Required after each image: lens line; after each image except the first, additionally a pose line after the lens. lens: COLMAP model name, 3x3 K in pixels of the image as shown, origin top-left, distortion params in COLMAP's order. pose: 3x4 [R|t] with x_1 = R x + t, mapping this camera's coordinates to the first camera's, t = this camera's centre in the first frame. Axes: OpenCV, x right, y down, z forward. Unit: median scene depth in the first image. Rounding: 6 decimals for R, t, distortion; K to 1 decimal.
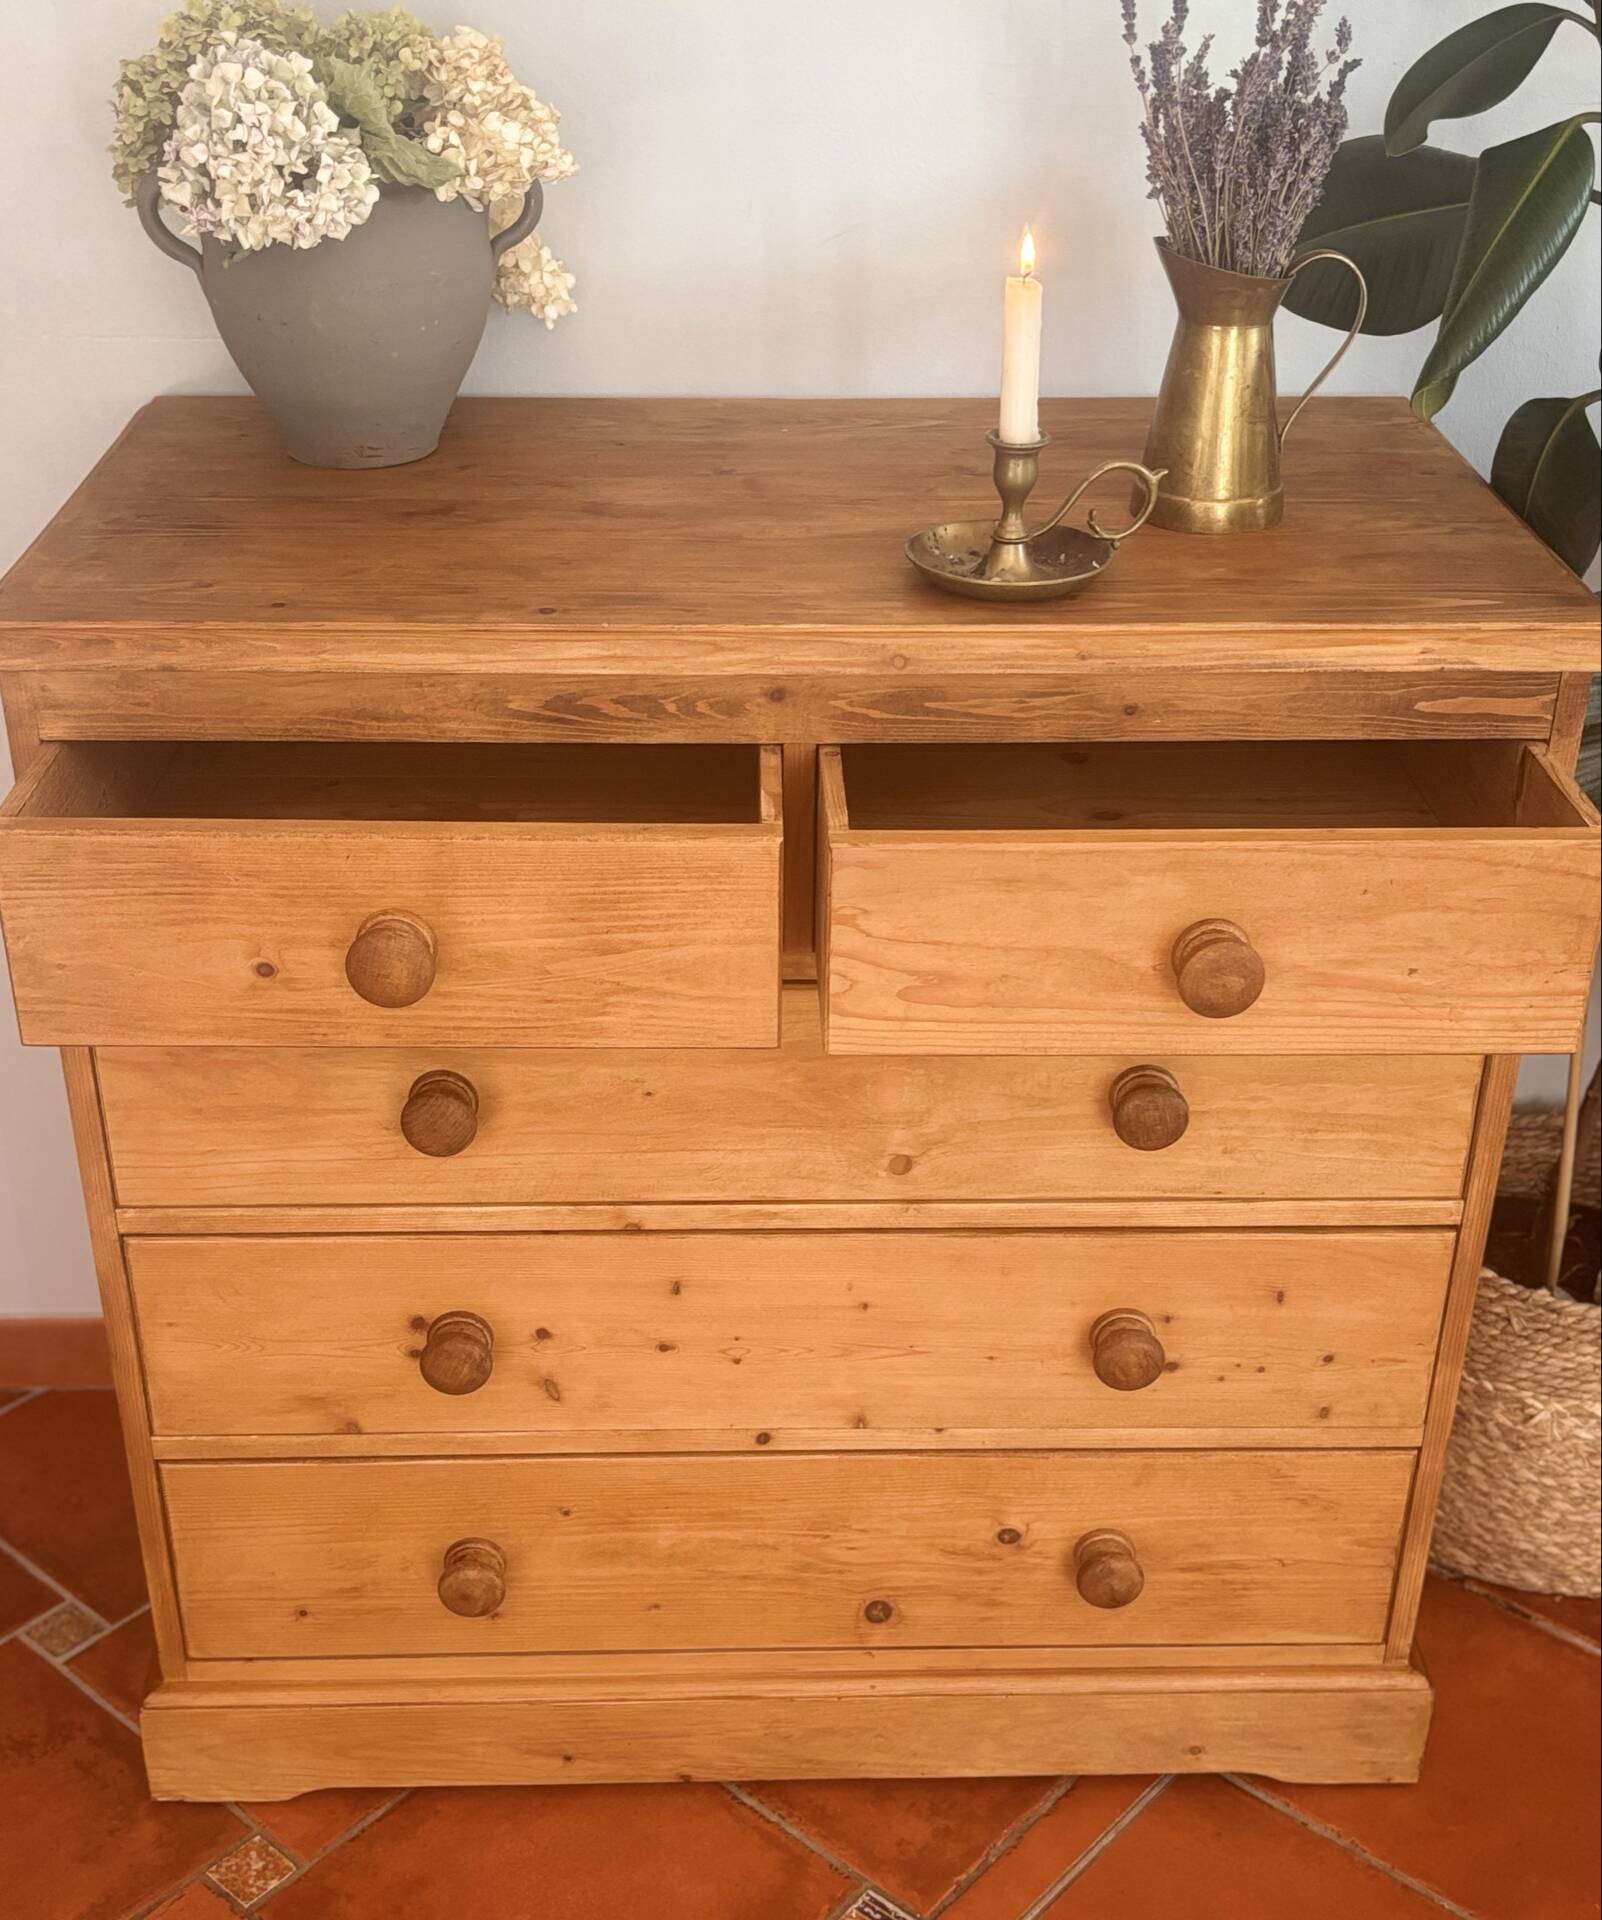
lens RADIAL K [[2358.8, 0, 789.4], [0, 2358.8, 1075.1], [0, 0, 1]] dist [0.224639, -0.798262]
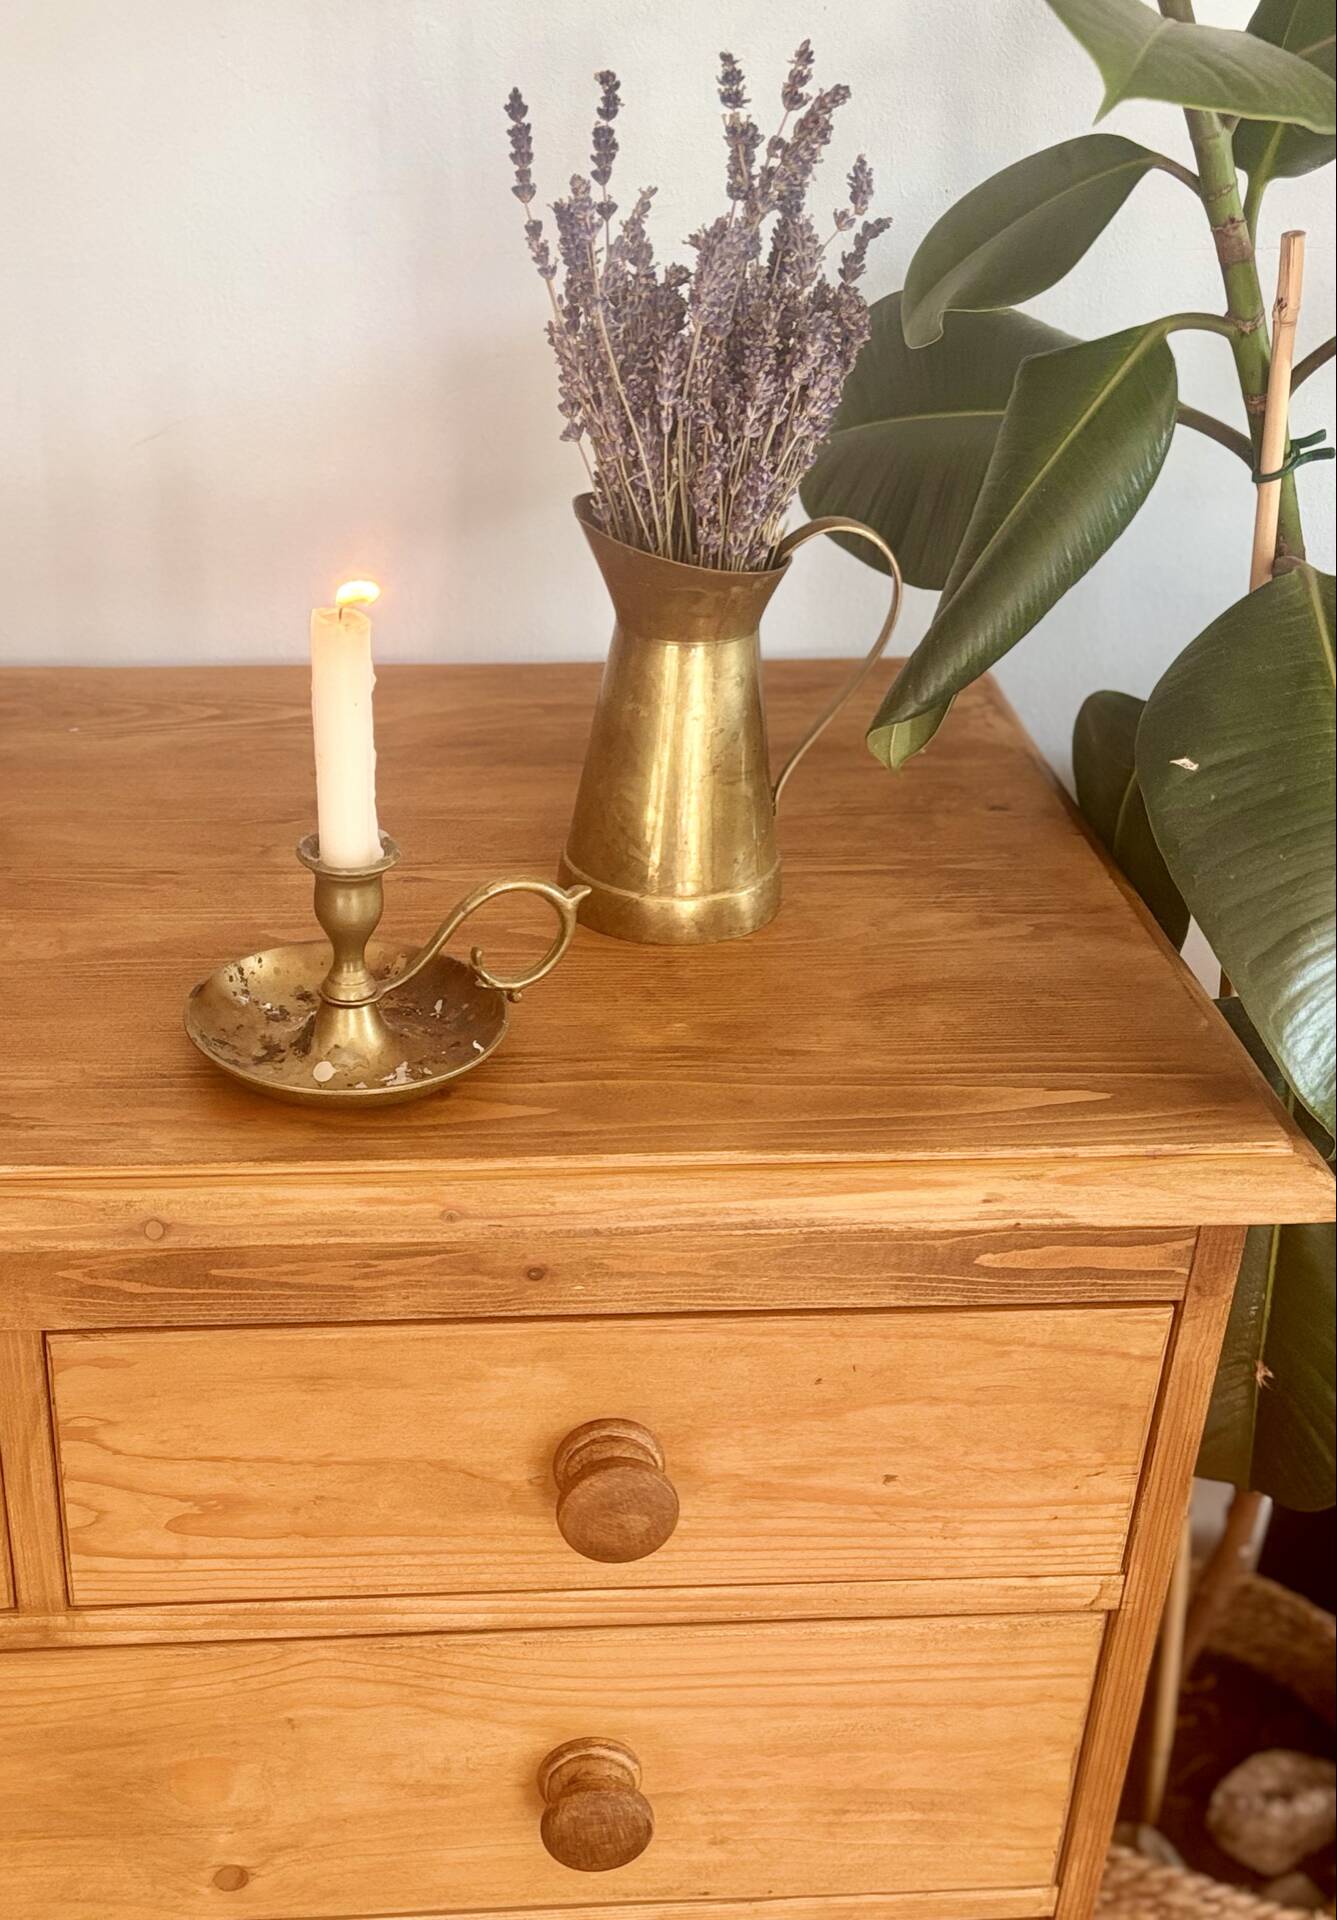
lens RADIAL K [[2381.5, 0, 477.9], [0, 2381.5, 1199.3], [0, 0, 1]] dist [0.224829, -0.714959]
pose [[0.998814, -0.017974, 0.045248, 0.088795], [0.015971, 0.998893, 0.044247, -0.180800], [-0.045994, -0.043472, 0.997995, 0.325327]]
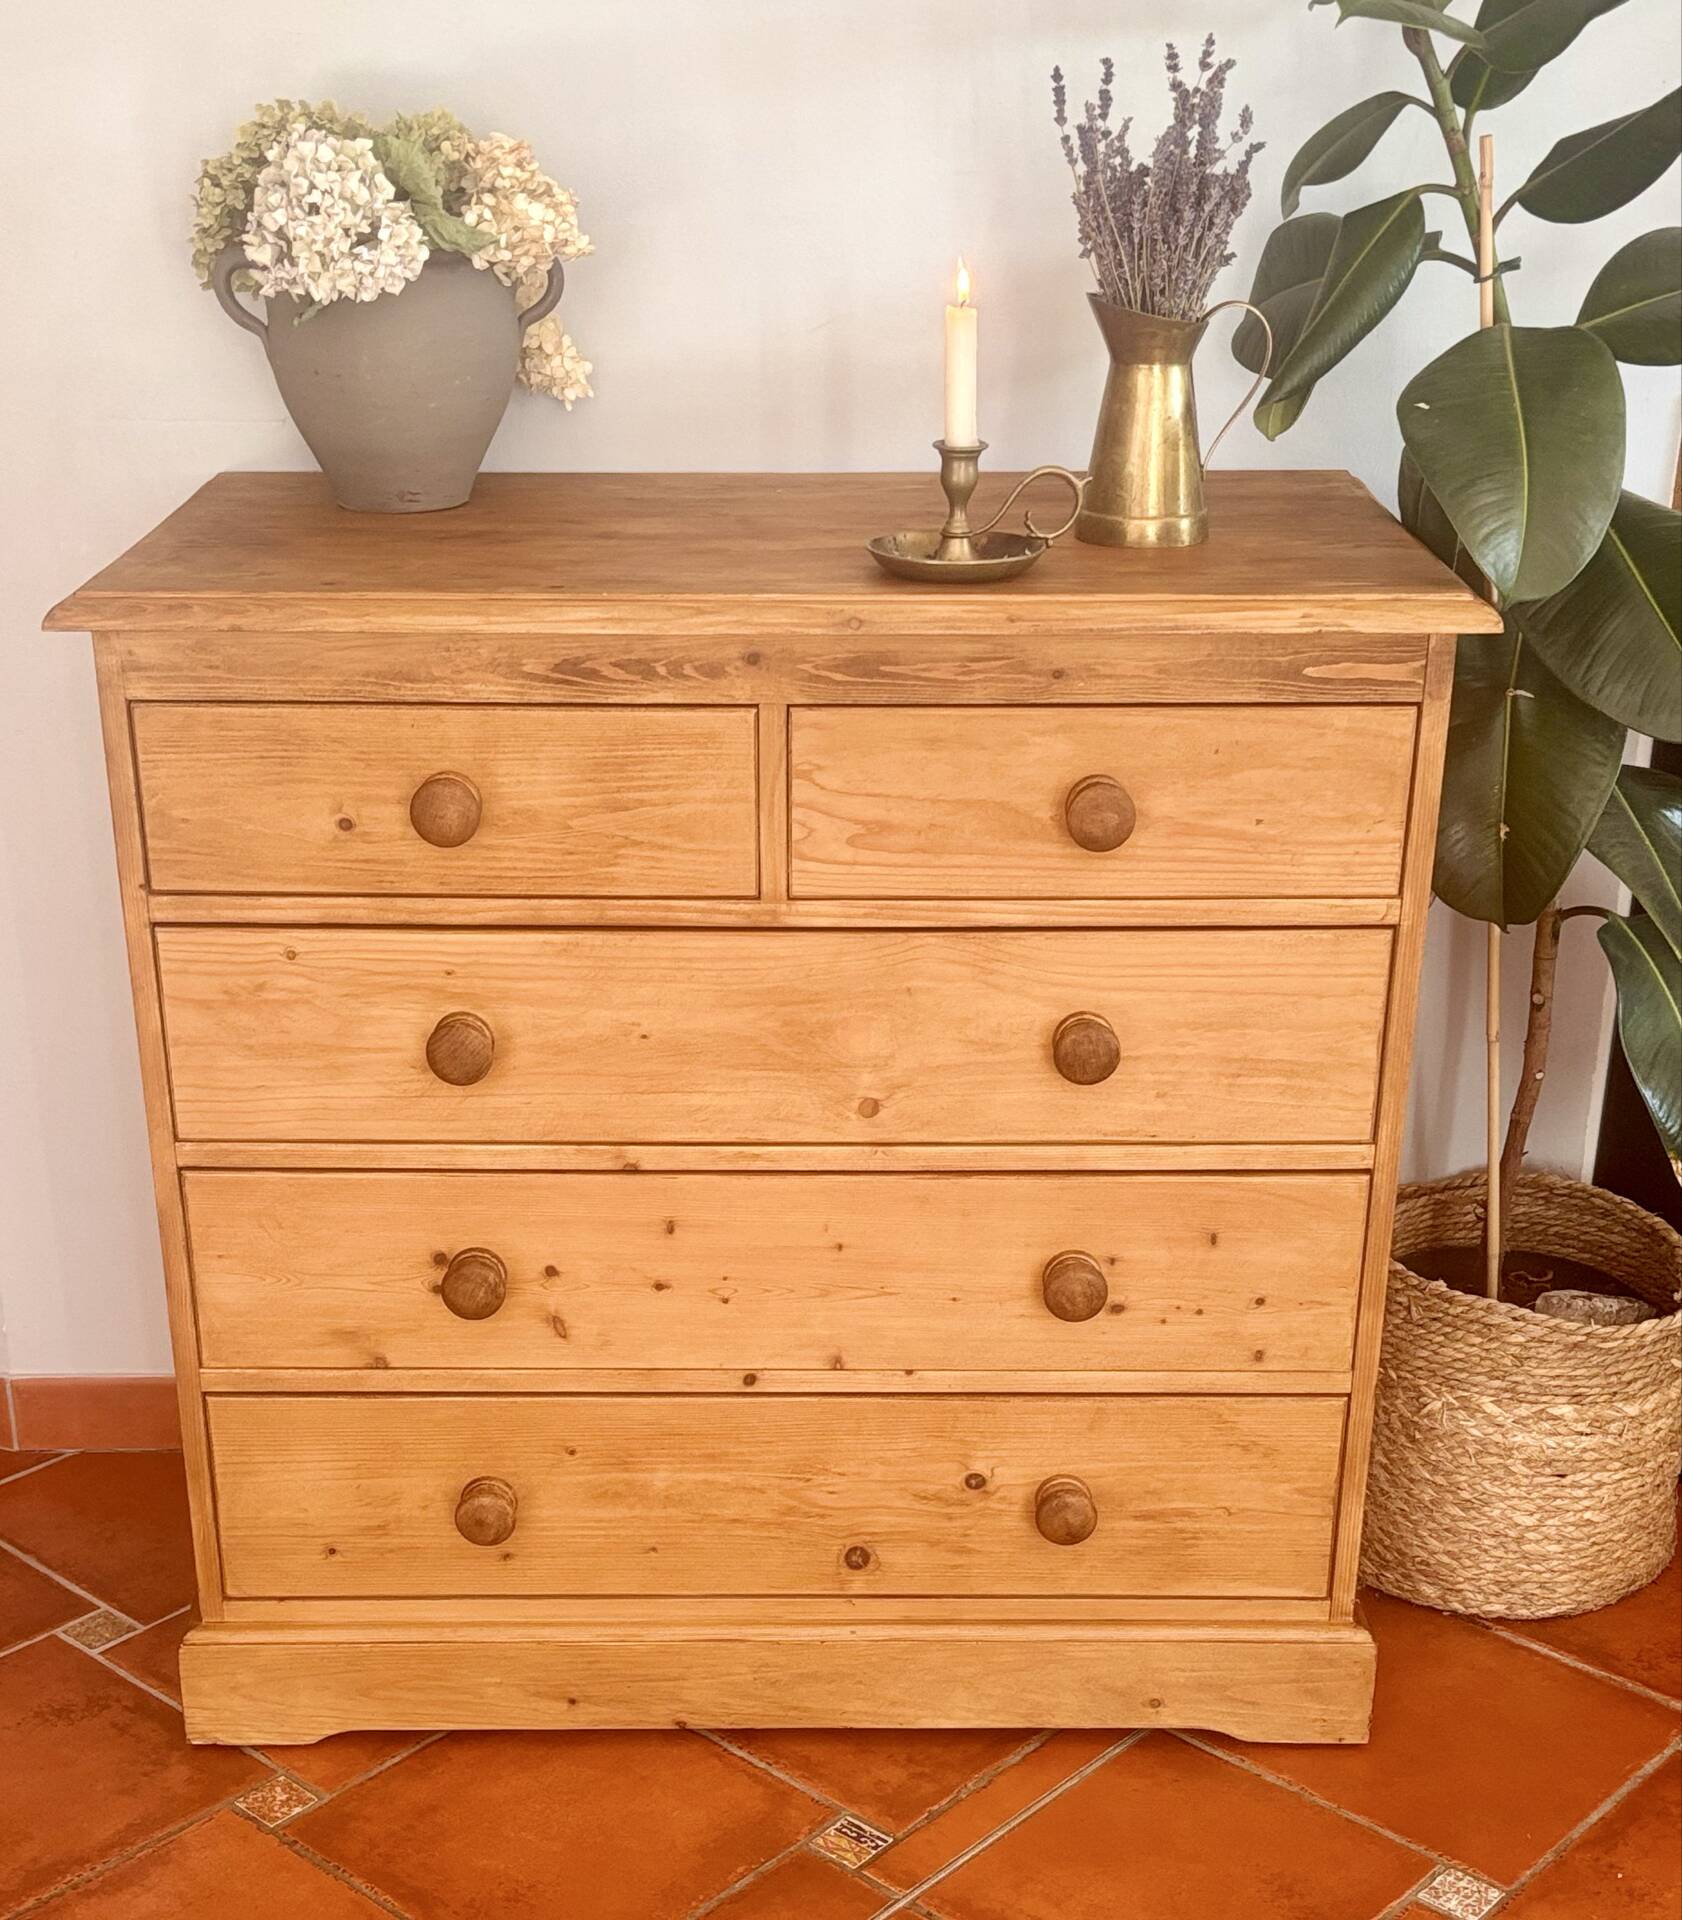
lens RADIAL K [[2709.0, 0, 798.6], [0, 2709.0, 1294.2], [0, 0, 1]] dist [0.235770, -0.784462]
pose [[0.999579, 0.004693, -0.028645, 0.050802], [-0.006992, 0.996714, -0.080696, 0.229772], [0.028172, 0.080862, 0.996327, -0.277934]]
